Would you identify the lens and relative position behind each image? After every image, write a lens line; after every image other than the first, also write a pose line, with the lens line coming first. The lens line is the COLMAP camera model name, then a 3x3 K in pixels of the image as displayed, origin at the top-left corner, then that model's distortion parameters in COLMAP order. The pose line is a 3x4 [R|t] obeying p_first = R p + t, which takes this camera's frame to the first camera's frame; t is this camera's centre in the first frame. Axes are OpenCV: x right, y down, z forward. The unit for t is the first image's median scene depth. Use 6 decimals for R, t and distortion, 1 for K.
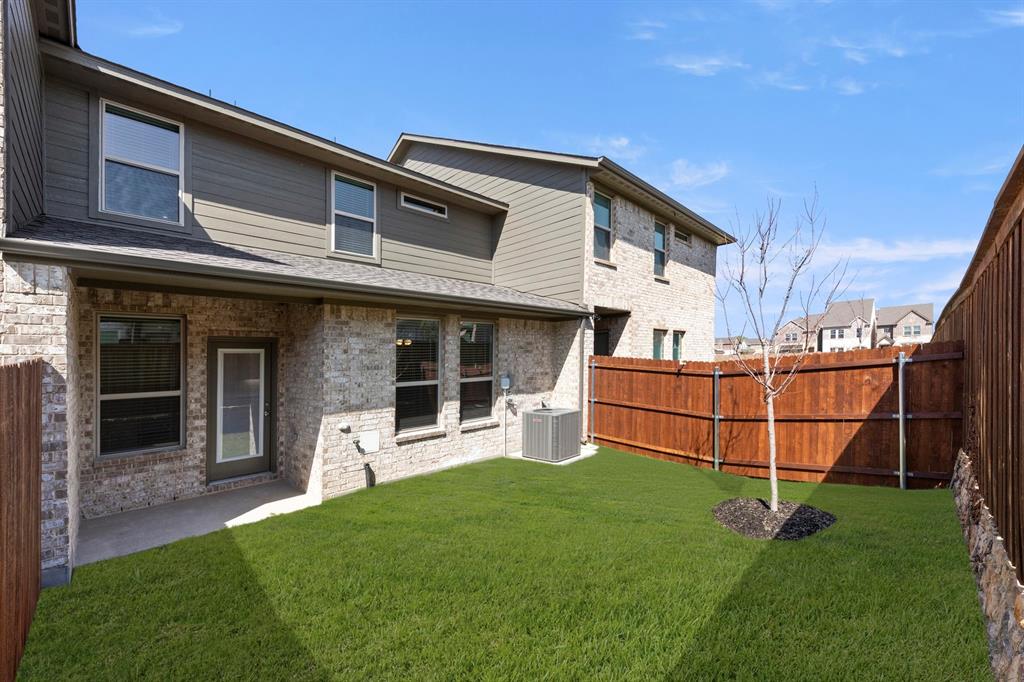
lens RADIAL K [[416.5, 0, 527.3], [0, 416.5, 353.1], [0, 0, 1]] dist [-0.000269, -0.000473]
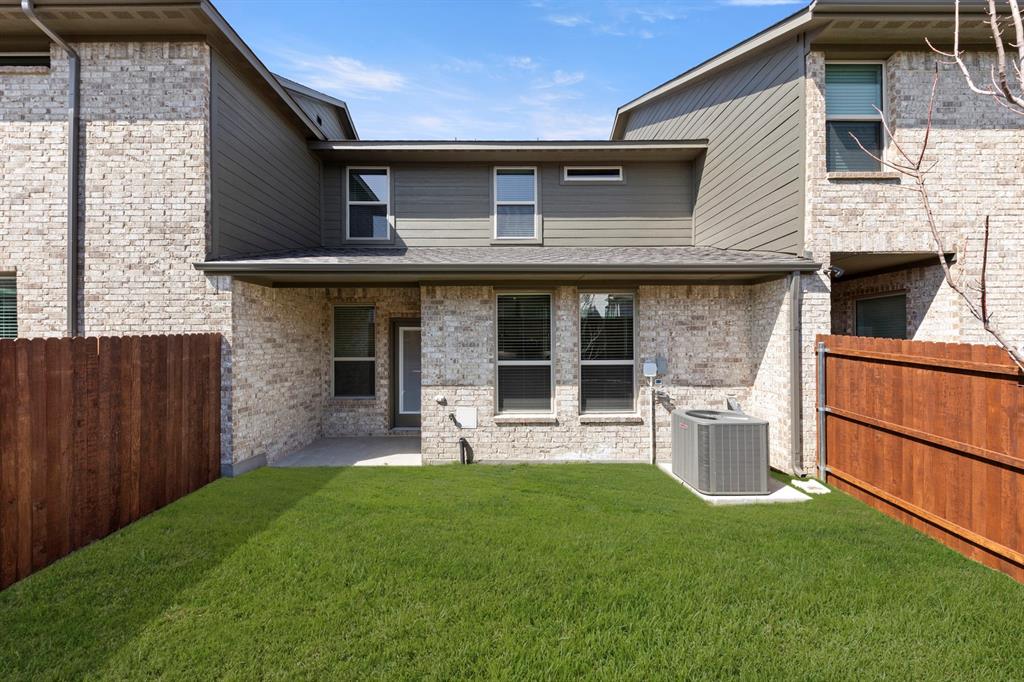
lens RADIAL K [[372.5, 0, 534.8], [0, 372.5, 325.8], [0, 0, 1]] dist [0.000287, -0.000358]
pose [[0.682546, -0.009377, -0.730782, 0.307813], [-0.001210, 0.999902, -0.013960, 0.000999], [0.730842, 0.010413, 0.682468, 0.376648]]
